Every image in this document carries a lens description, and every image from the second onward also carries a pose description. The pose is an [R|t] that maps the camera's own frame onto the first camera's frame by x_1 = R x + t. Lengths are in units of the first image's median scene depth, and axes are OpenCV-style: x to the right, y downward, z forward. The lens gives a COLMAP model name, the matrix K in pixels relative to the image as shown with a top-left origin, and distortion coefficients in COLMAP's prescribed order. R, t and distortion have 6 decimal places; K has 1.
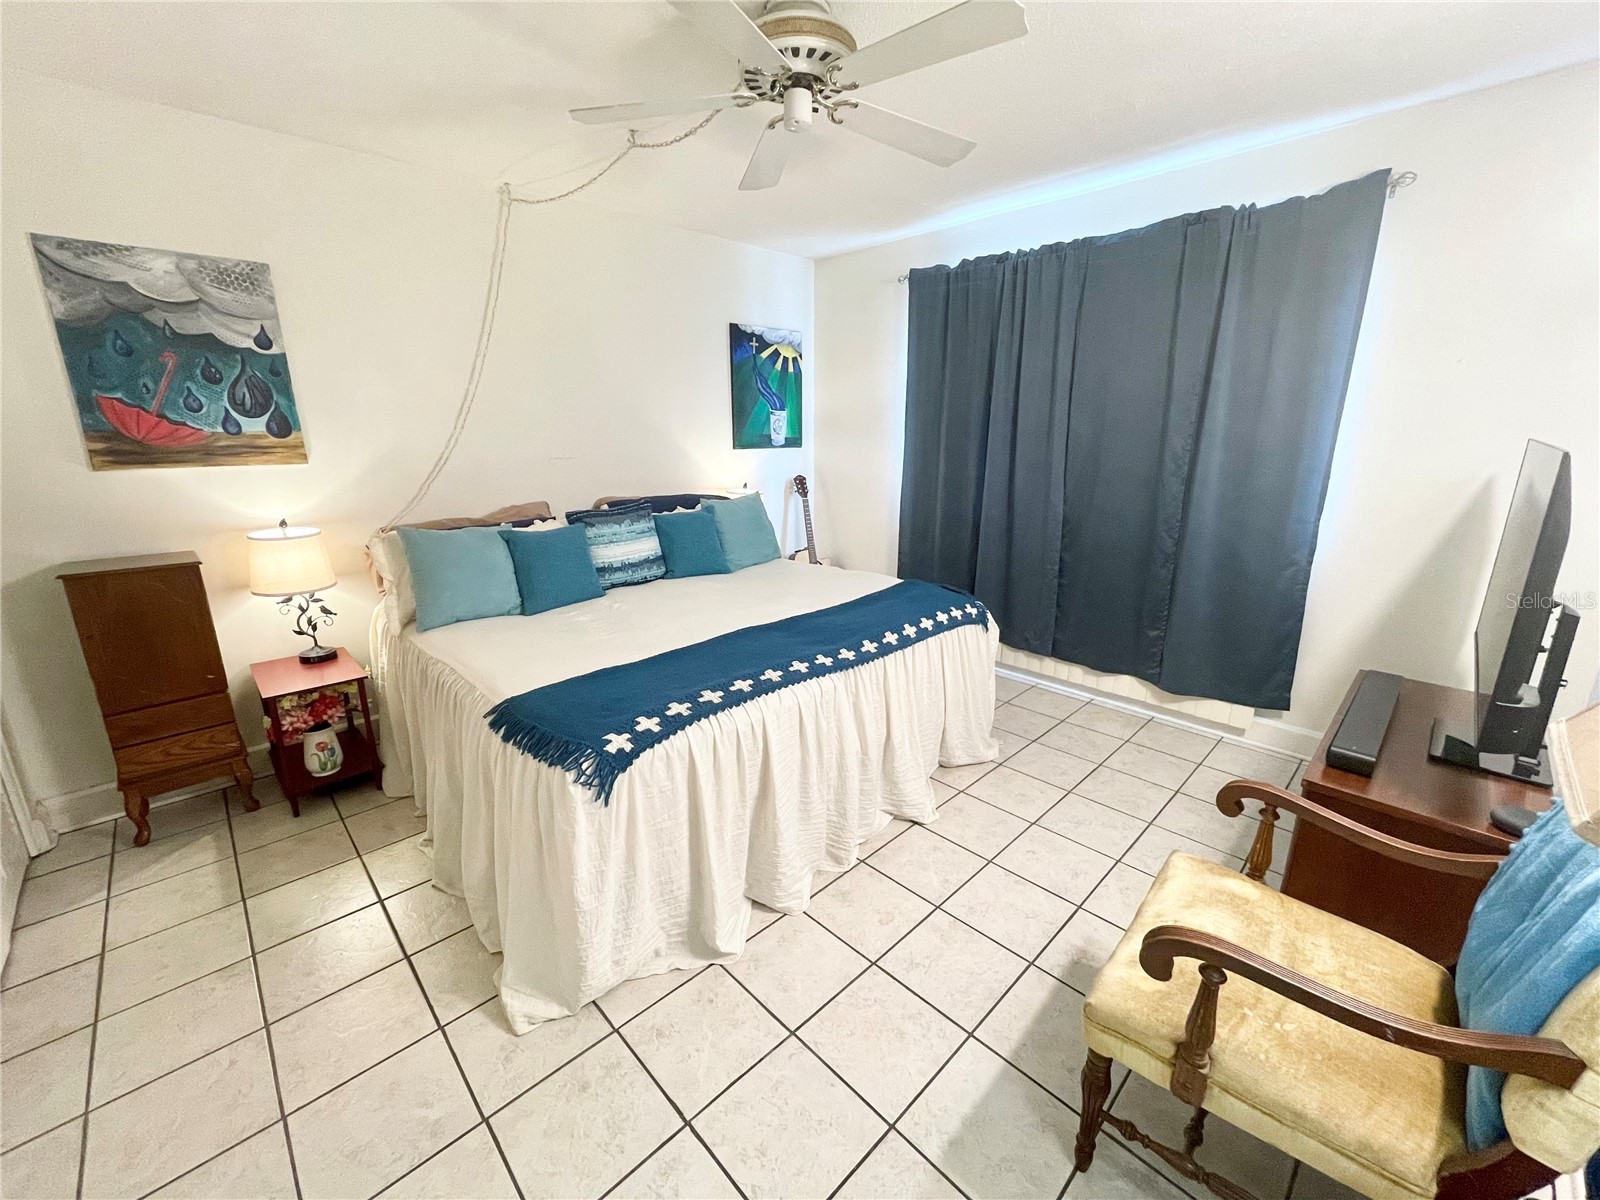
lens RADIAL K [[645.6, 0, 804.9], [0, 645.6, 596.9], [0, 0, 1]] dist [-0.004475, 0.003841]
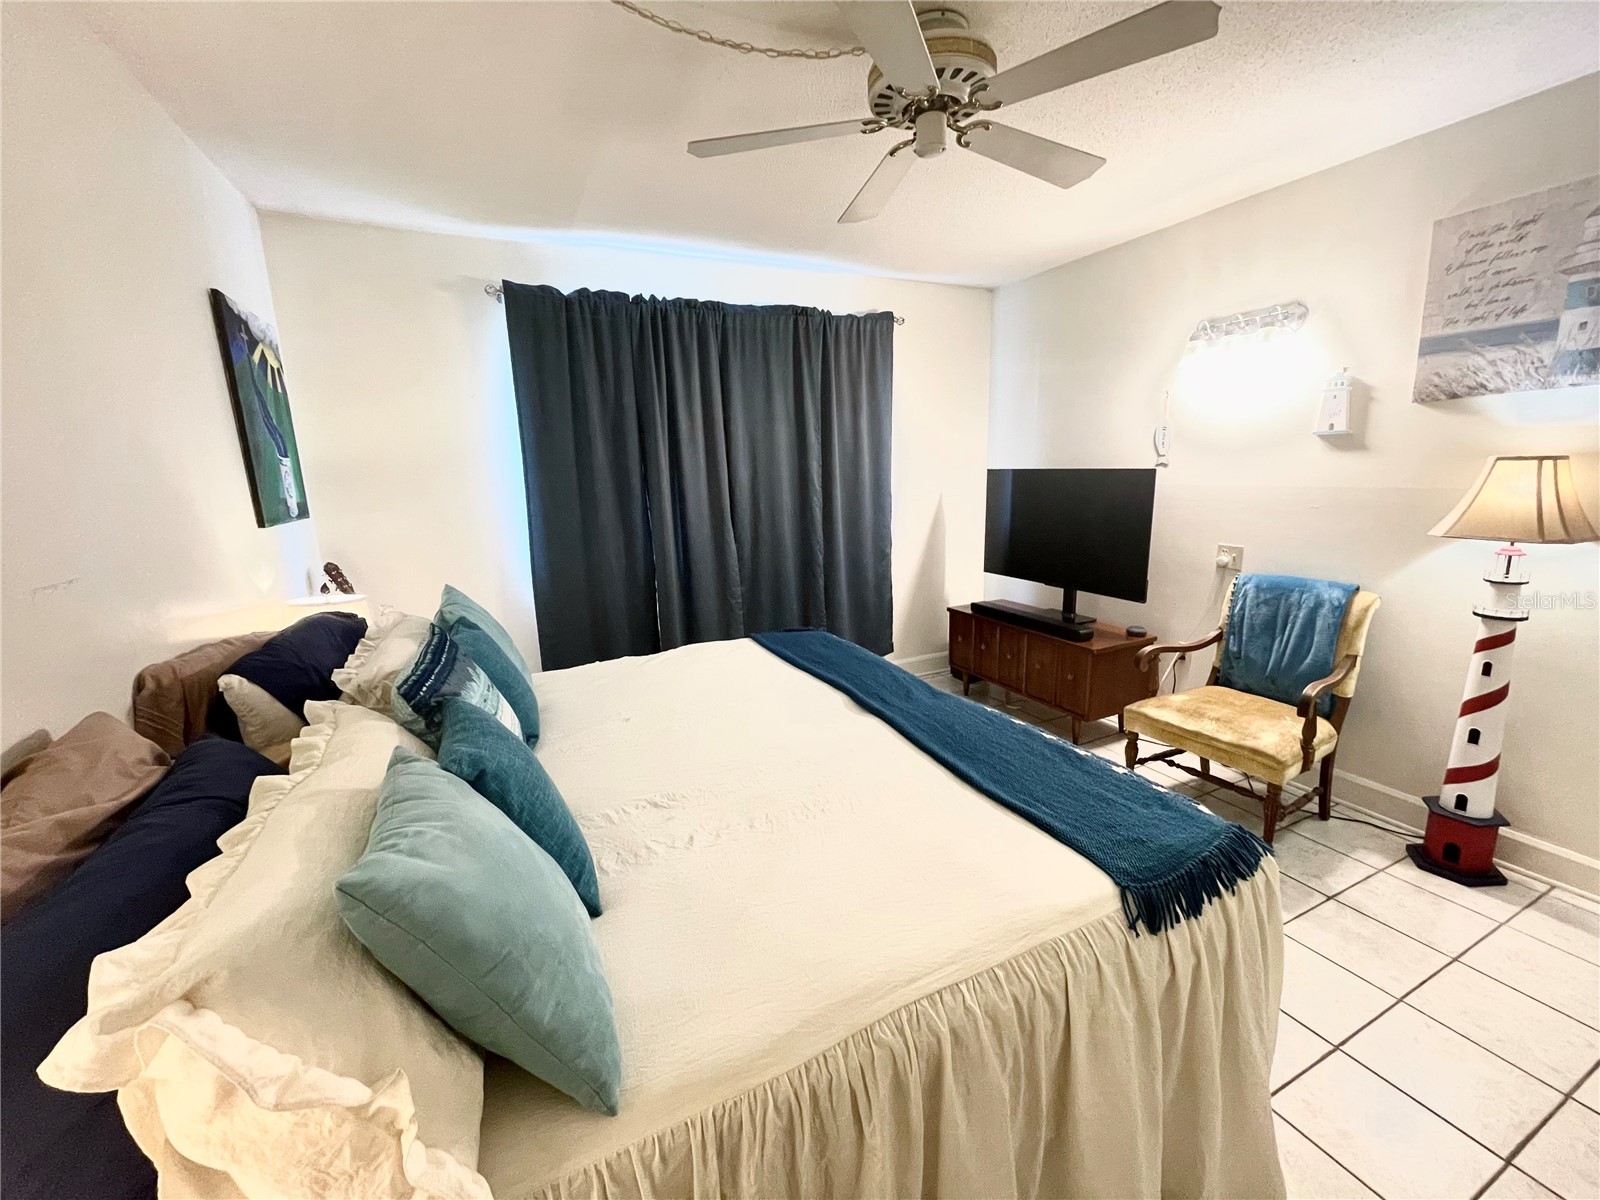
lens RADIAL K [[645.6, 0, 800.4], [0, 645.6, 596.7], [0, 0, 1]] dist [-0.004475, 0.003841]
pose [[0.325215, -0.195836, 0.925140, -0.836200], [0.275143, 0.955591, 0.105561, -0.200375], [-0.904727, 0.220216, 0.364655, 0.760620]]
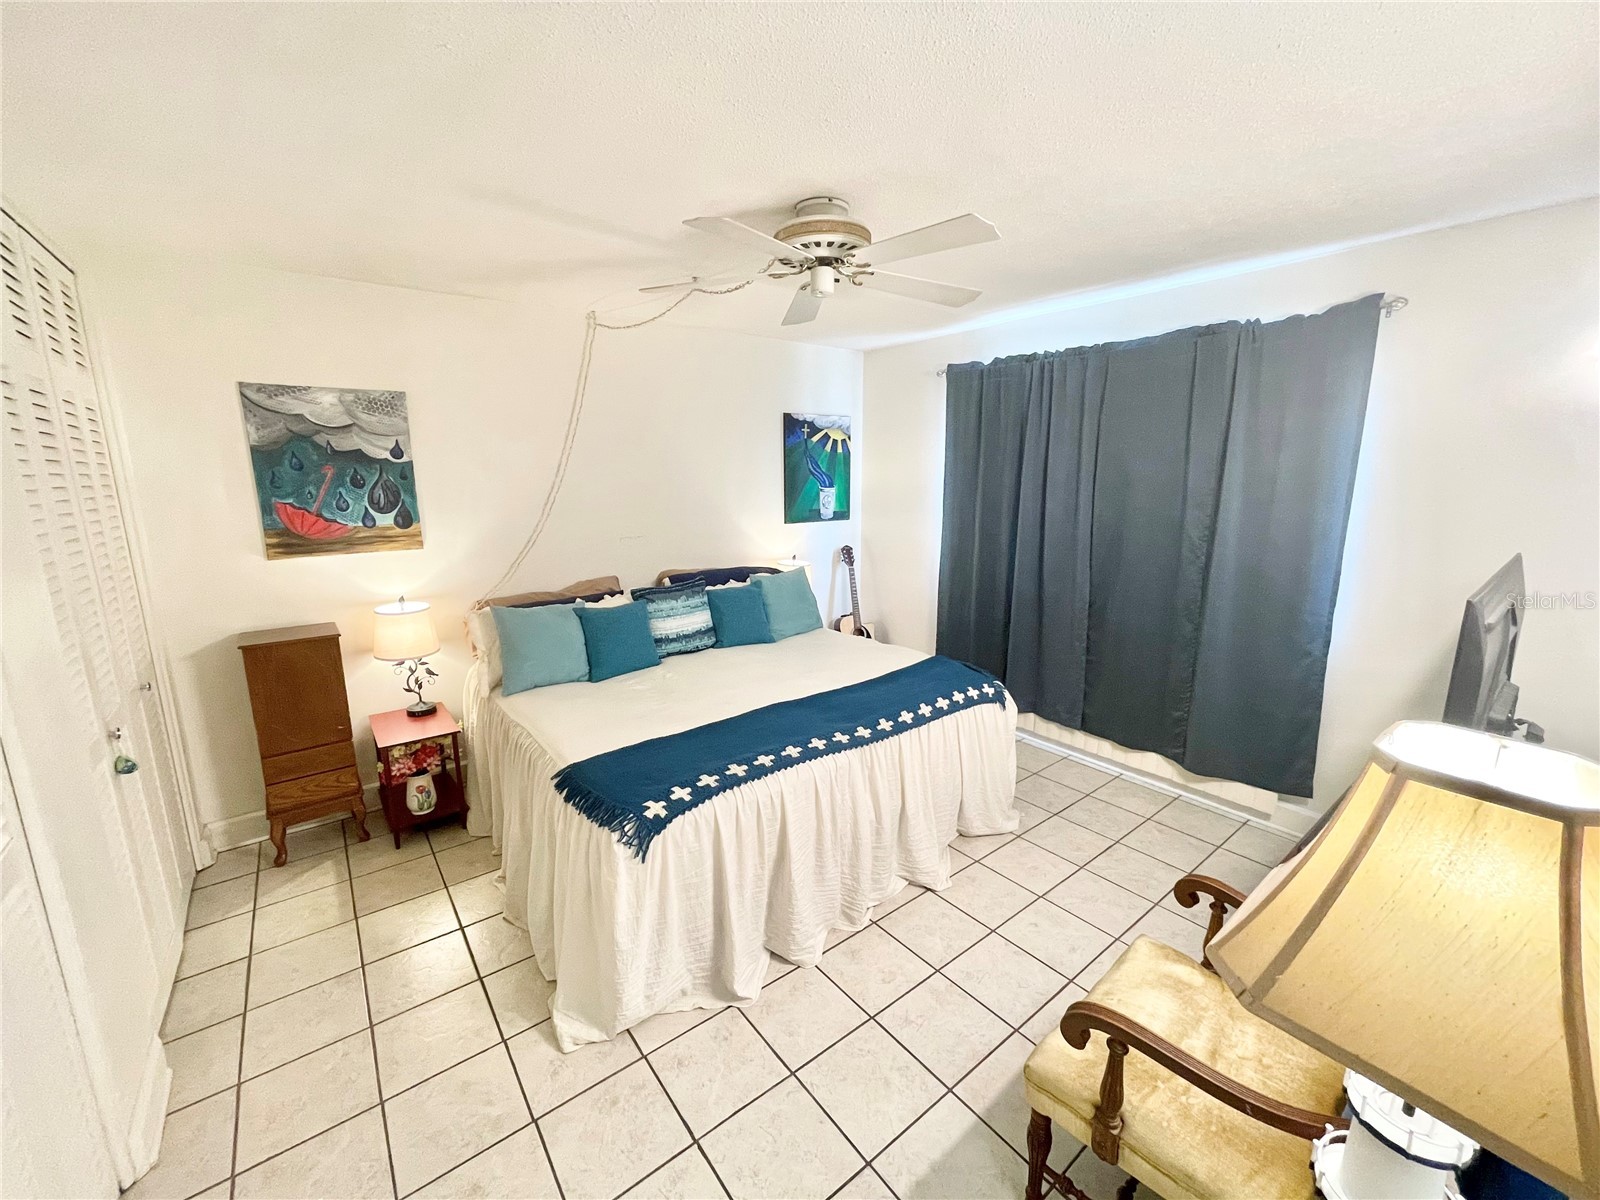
lens RADIAL K [[645.6, 0, 804.8], [0, 645.6, 598.4], [0, 0, 1]] dist [-0.004475, 0.003841]
pose [[0.994173, 0.018175, -0.106251, 0.074686], [-0.024610, 0.997921, -0.059571, -0.069687], [0.104947, 0.061839, 0.992553, -0.131350]]
